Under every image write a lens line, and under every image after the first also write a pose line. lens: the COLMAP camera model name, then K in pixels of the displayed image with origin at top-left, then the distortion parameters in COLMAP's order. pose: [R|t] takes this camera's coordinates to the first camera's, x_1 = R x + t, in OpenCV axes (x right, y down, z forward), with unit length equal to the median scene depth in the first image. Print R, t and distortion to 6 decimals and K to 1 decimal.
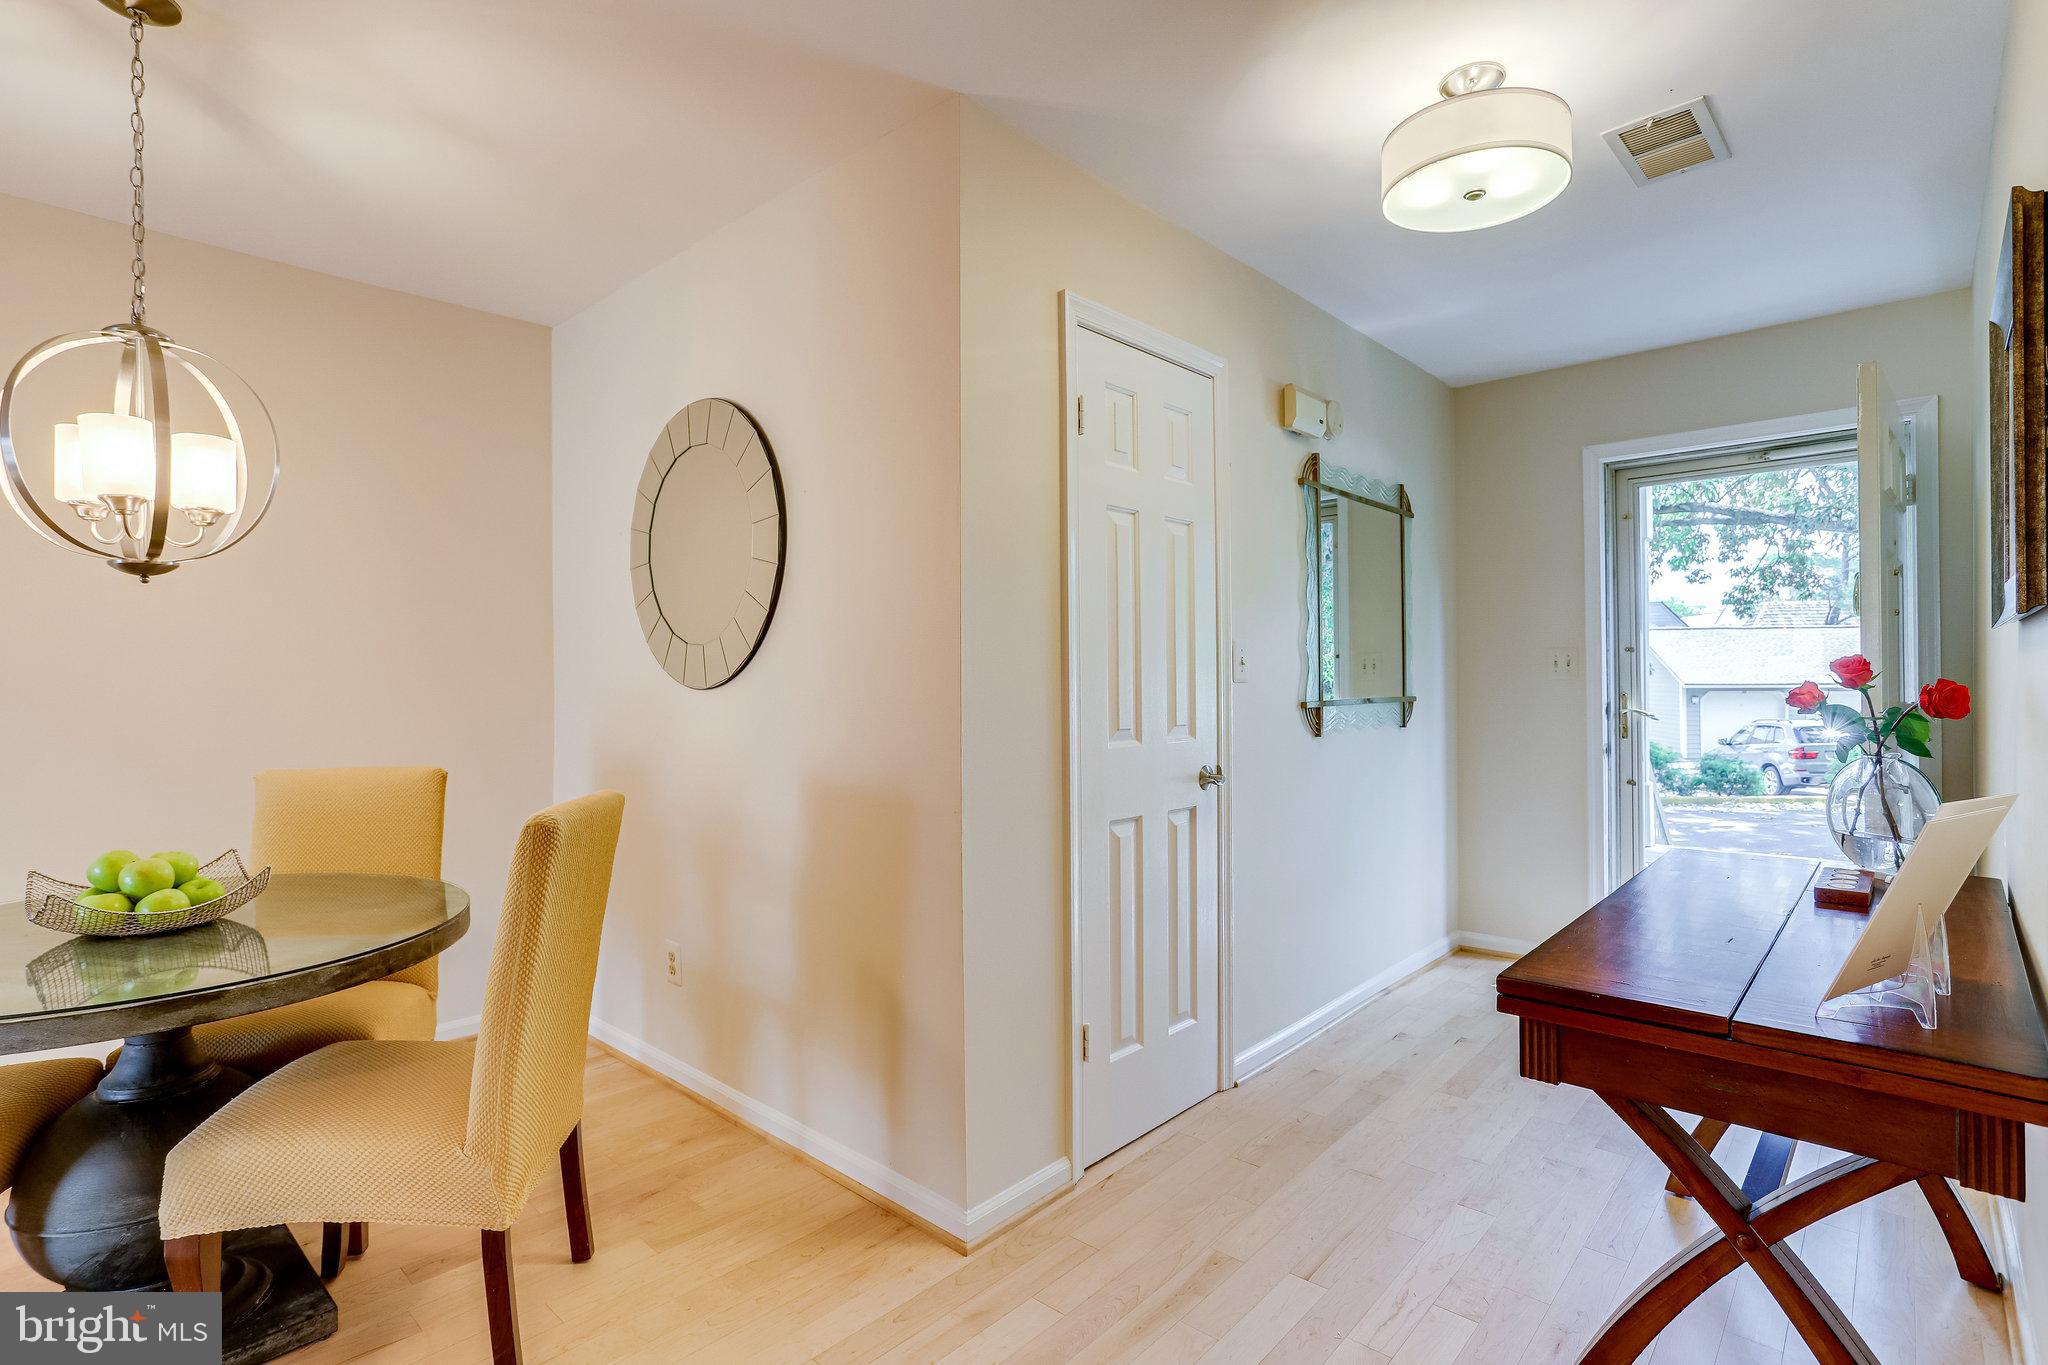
lens RADIAL K [[1000.0, 0, 1014.9], [0, 1000.0, 687.0], [0, 0, 1]] dist [-0.055240, 0.027633]
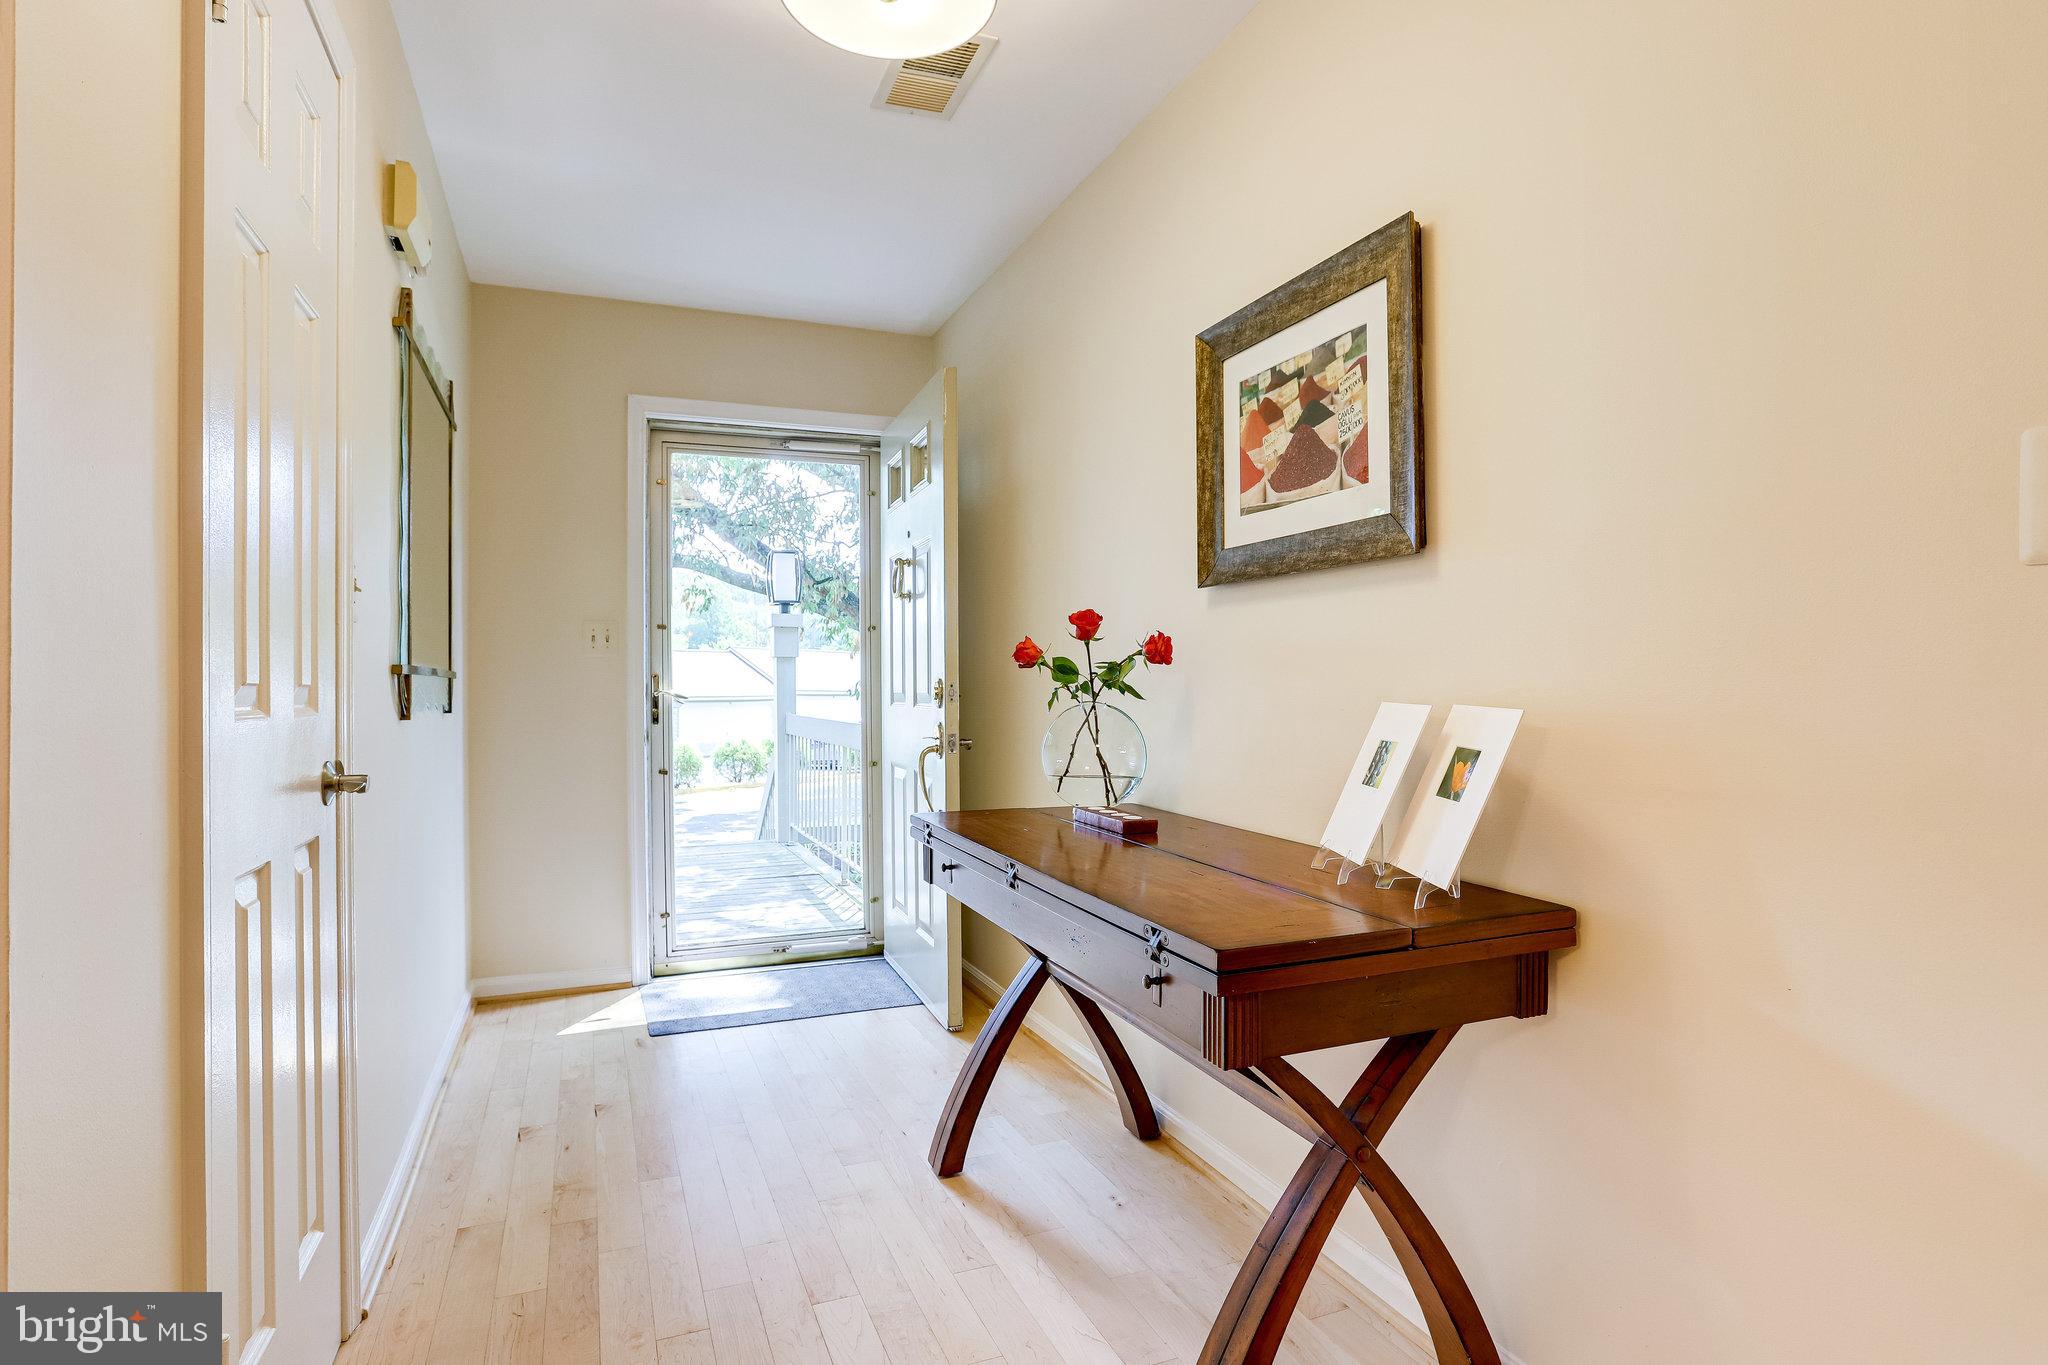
lens RADIAL K [[1047.6, 0, 1029.7], [0, 1047.6, 682.8], [0, 0, 1]] dist [-0.024896, 0.001160]
pose [[0.421084, 0.008623, 0.906981, -0.142432], [0.010526, 0.999841, -0.014392, 0.039852], [-0.906960, 0.015607, 0.420927, 0.340176]]
